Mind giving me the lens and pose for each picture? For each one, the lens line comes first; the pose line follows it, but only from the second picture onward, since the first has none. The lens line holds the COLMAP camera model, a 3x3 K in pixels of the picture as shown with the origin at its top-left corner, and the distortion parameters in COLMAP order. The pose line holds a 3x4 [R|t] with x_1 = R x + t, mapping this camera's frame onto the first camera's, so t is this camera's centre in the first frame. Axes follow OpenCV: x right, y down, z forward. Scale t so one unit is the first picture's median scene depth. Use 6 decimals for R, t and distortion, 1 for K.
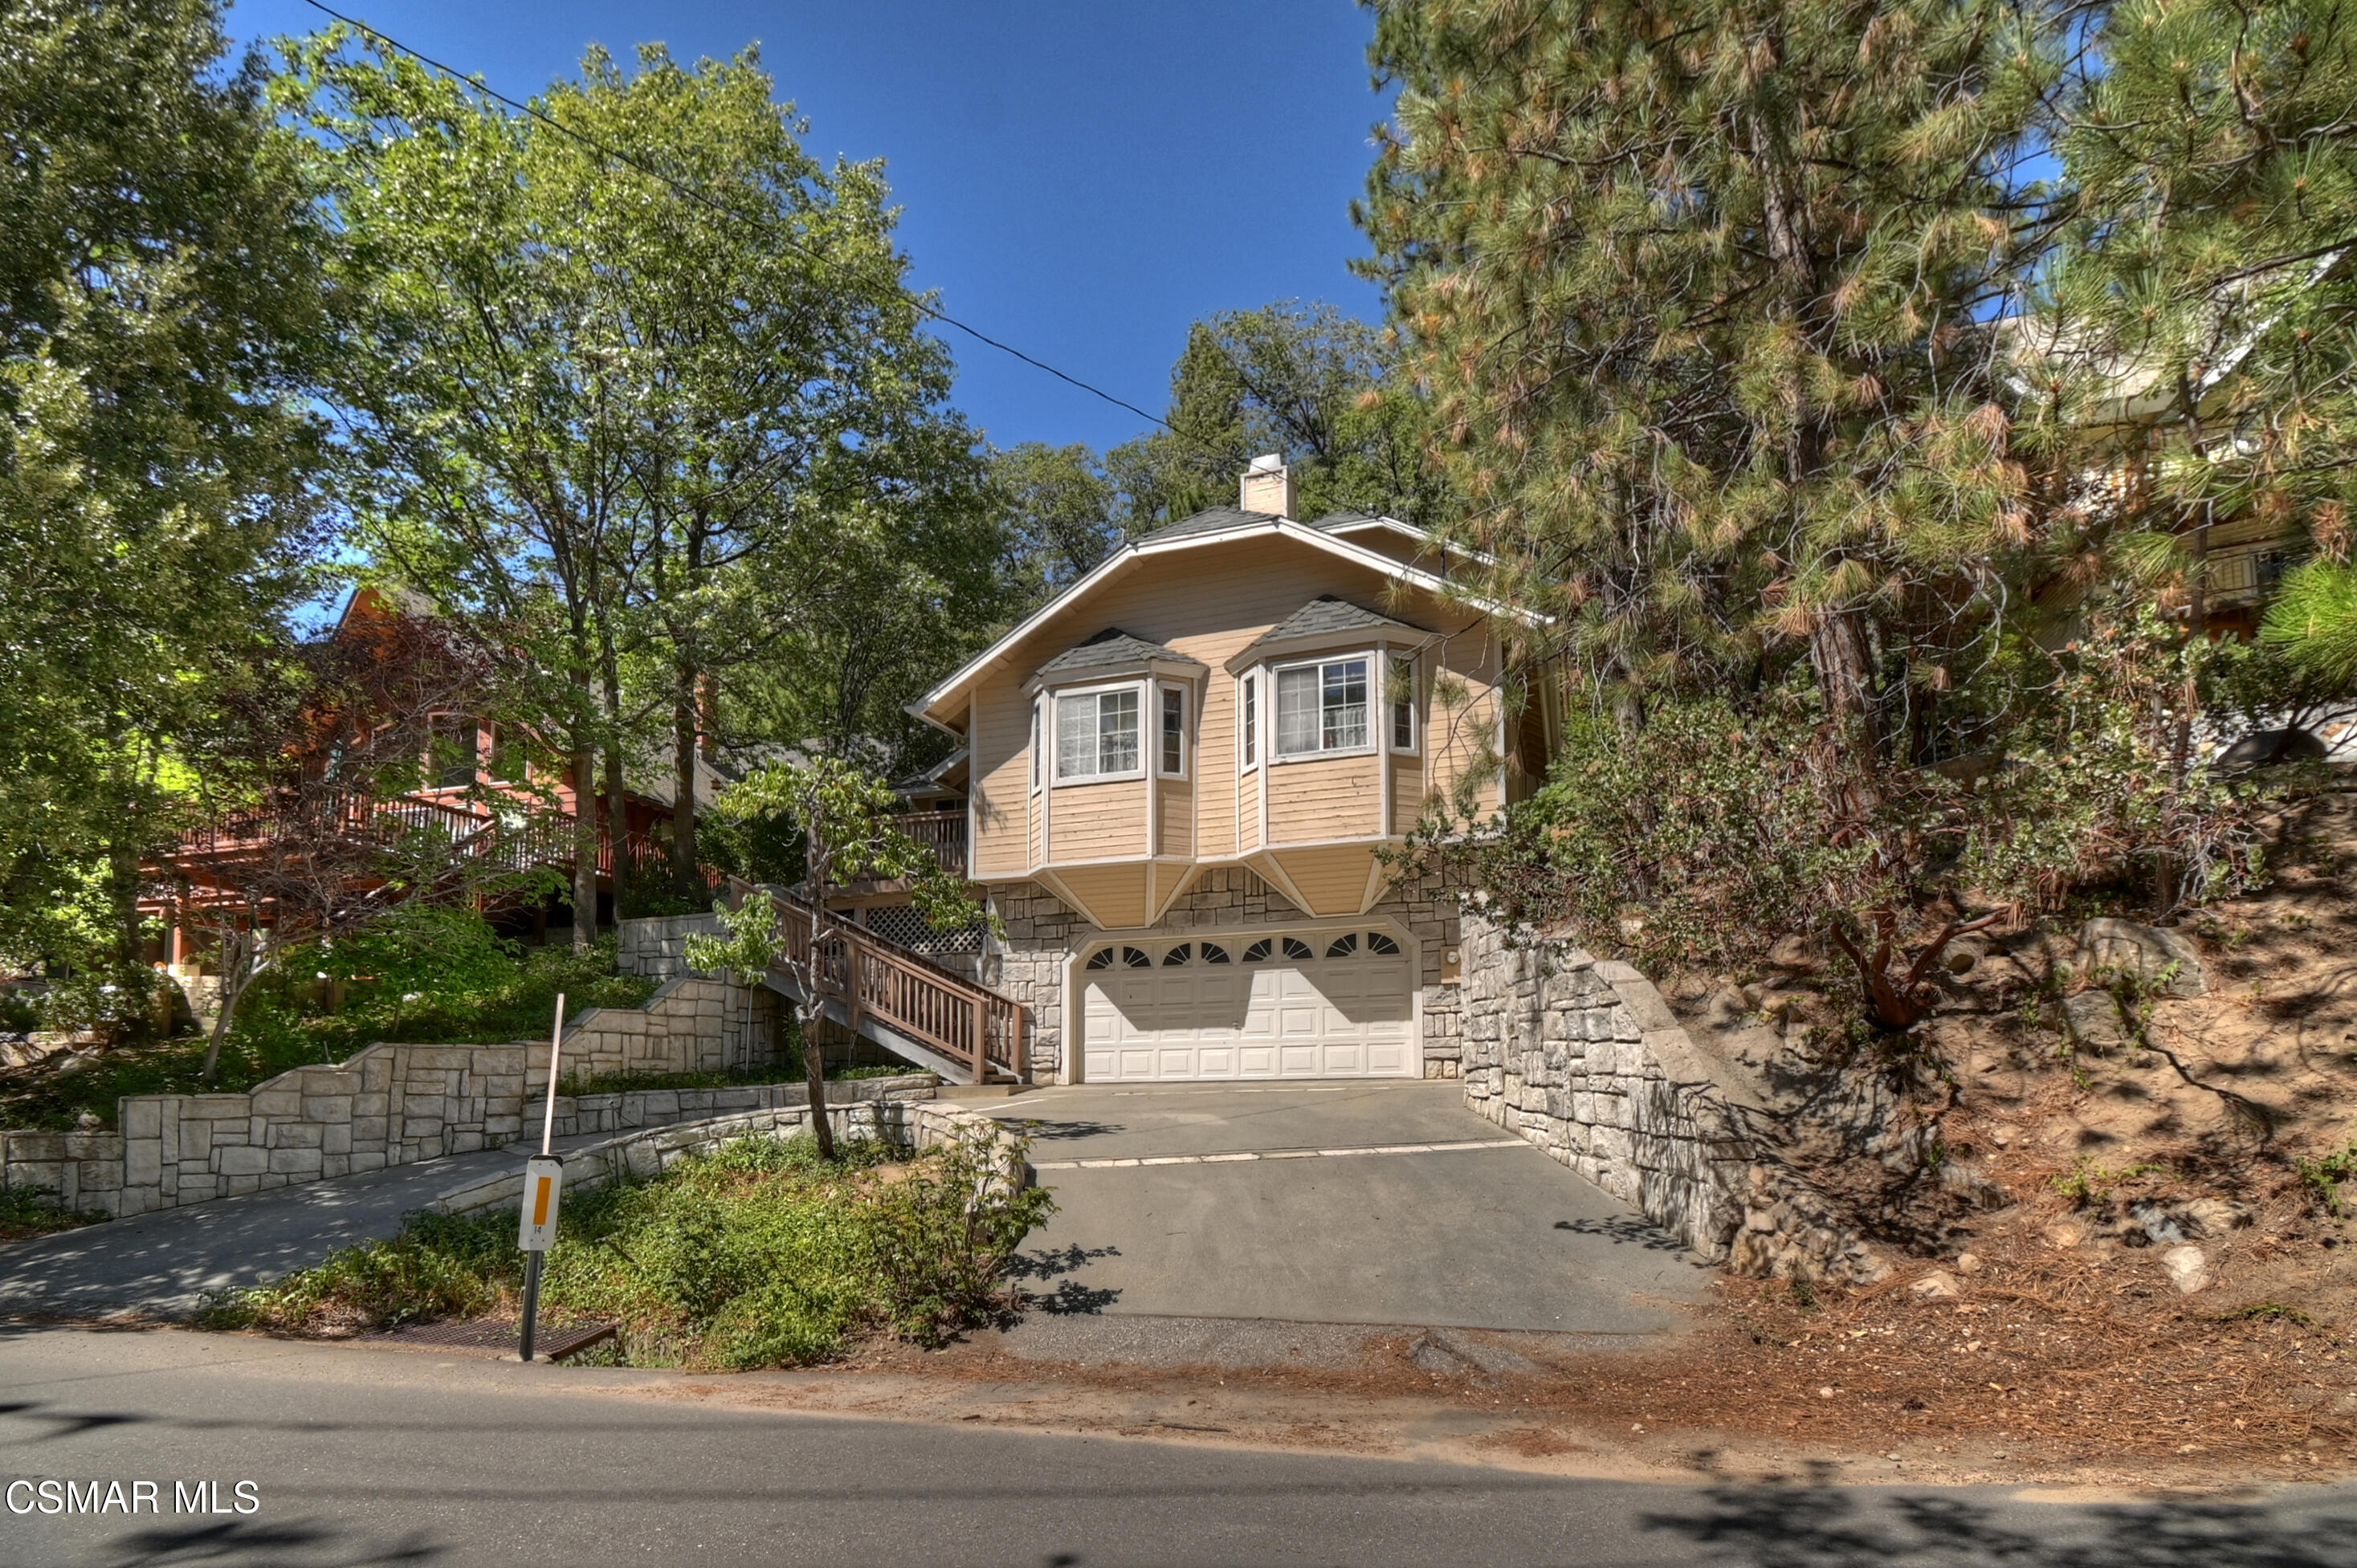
lens RADIAL K [[1013.4, 0, 1200.5], [0, 1013.4, 781.7], [0, 0, 1]] dist [0.002237, -0.009116]
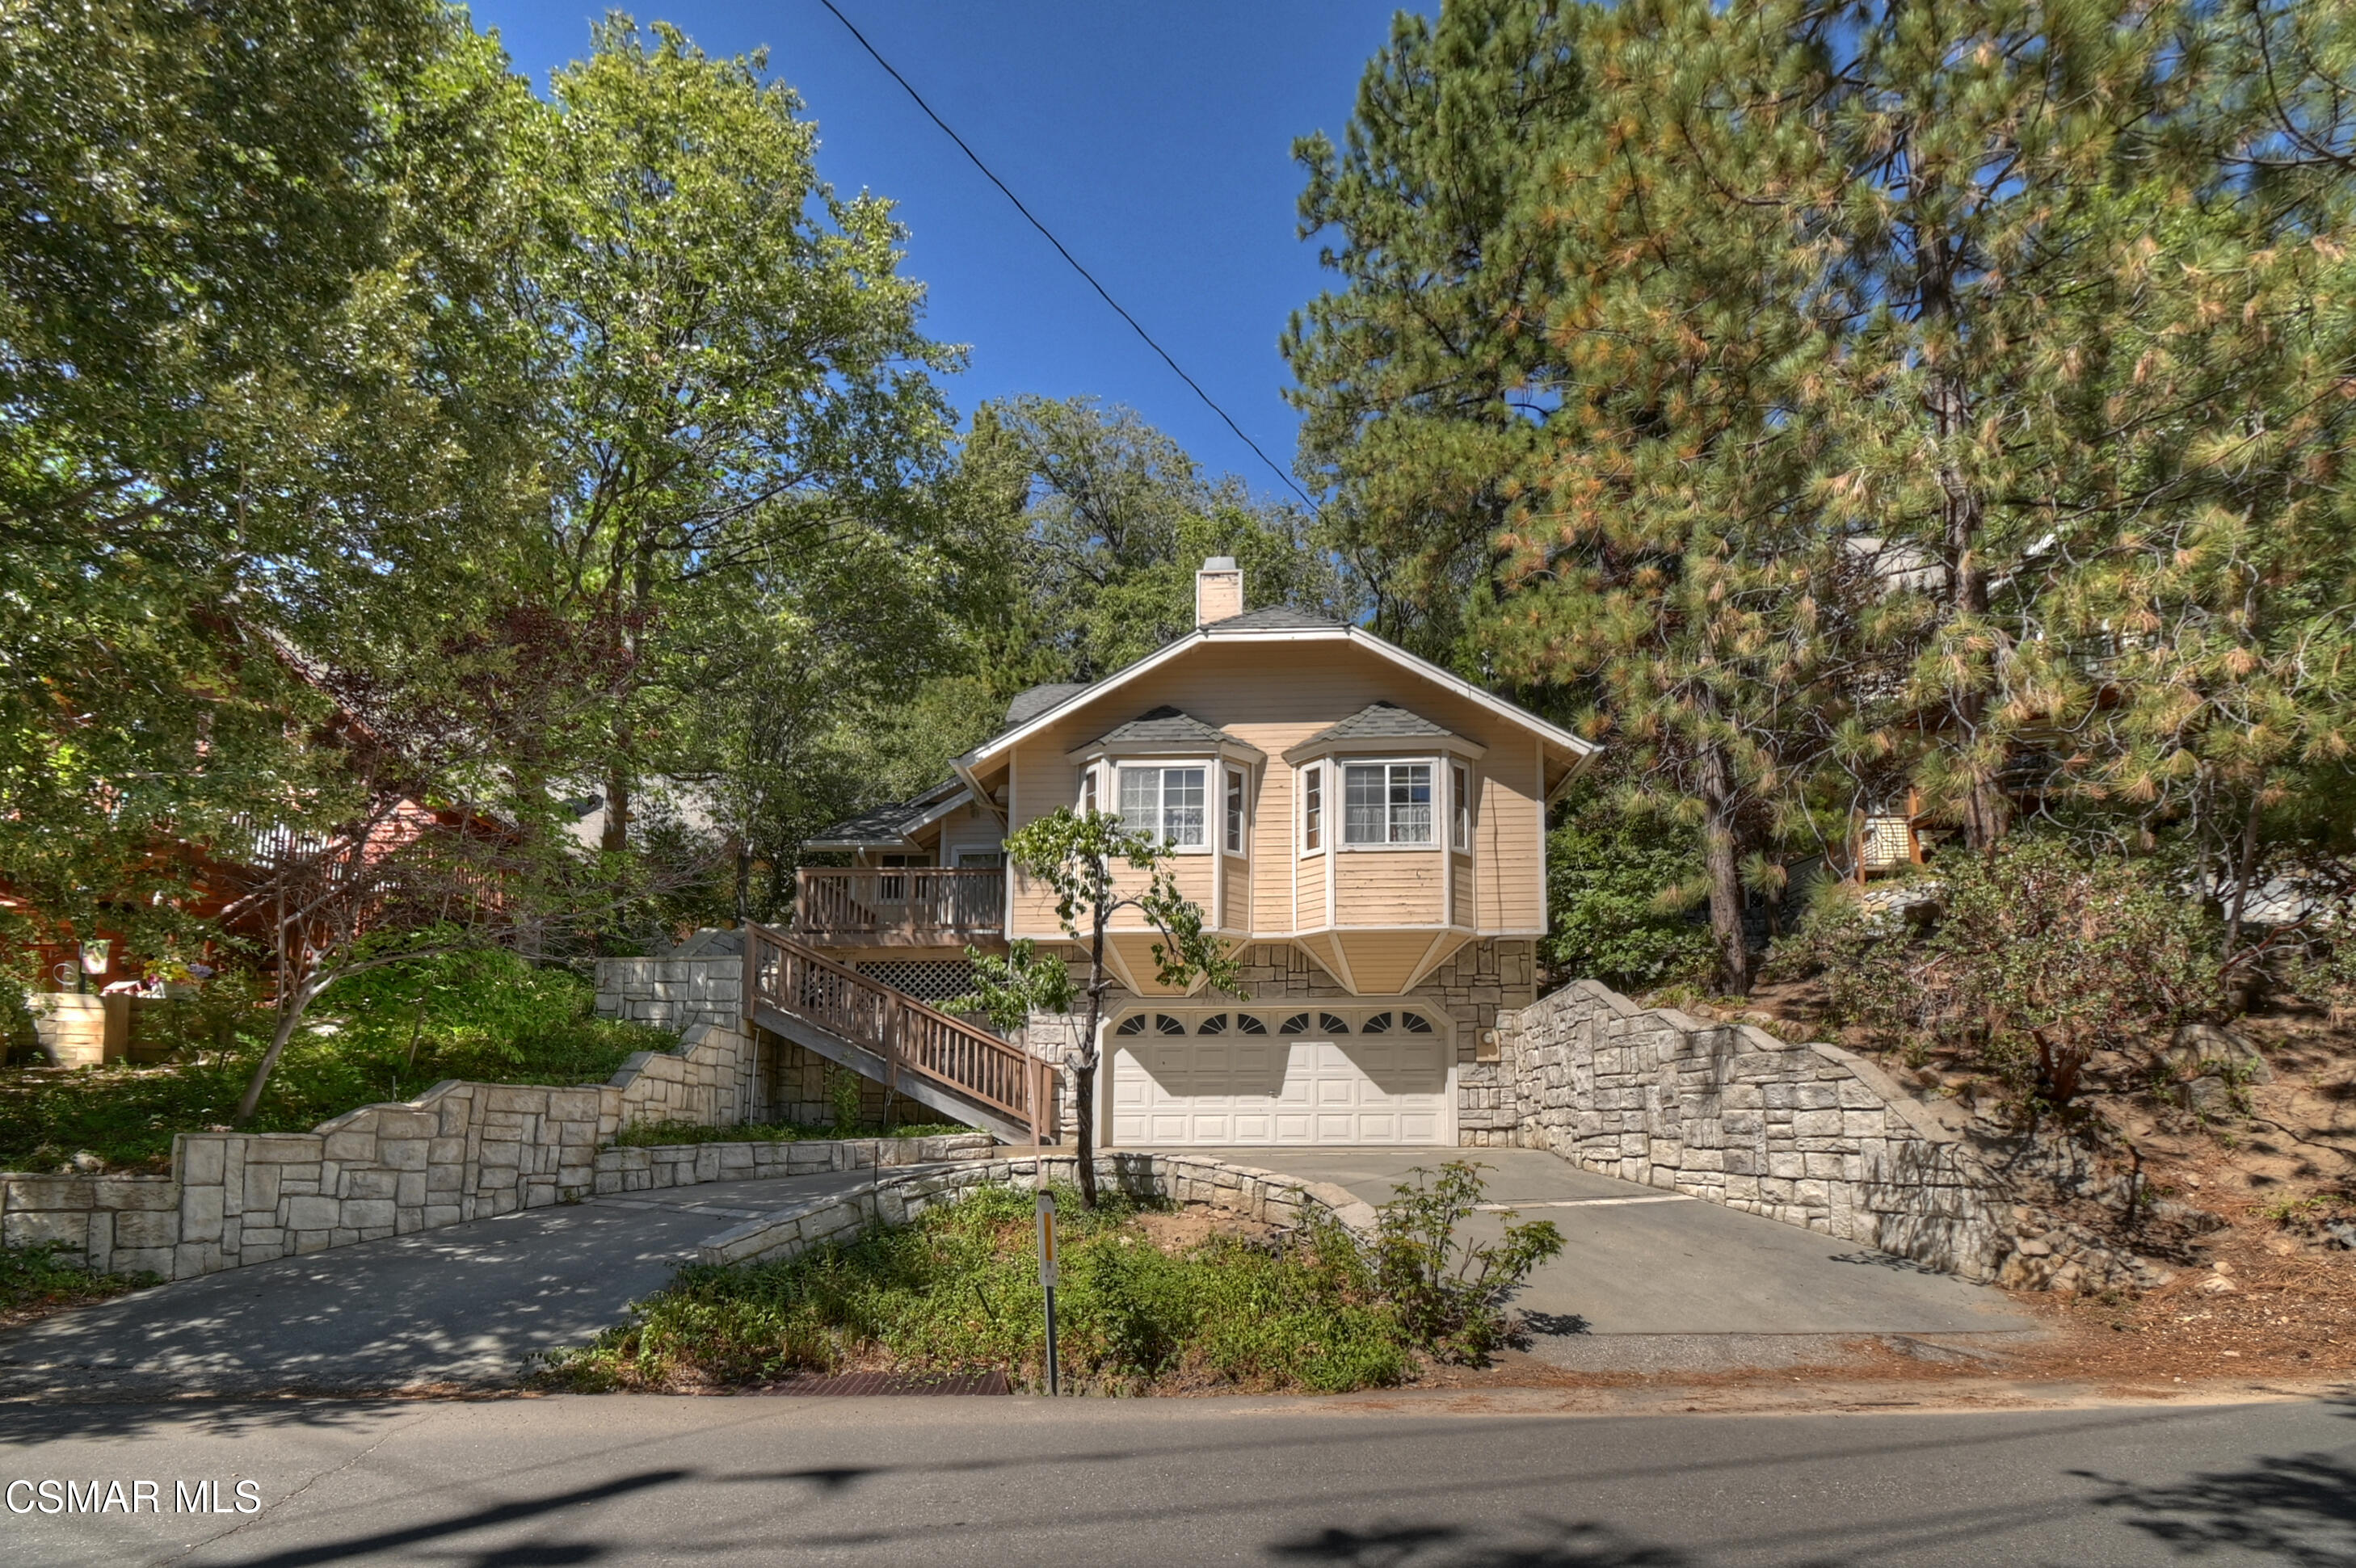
lens RADIAL K [[1013.0, 0, 1106.5], [0, 1013.0, 832.5], [0, 0, 1]] dist [0.002237, -0.009116]
pose [[0.969201, 0.091978, 0.228448, -0.507656], [-0.085252, 0.995590, -0.039162, 0.031665], [-0.231043, 0.018480, 0.972768, 0.008003]]
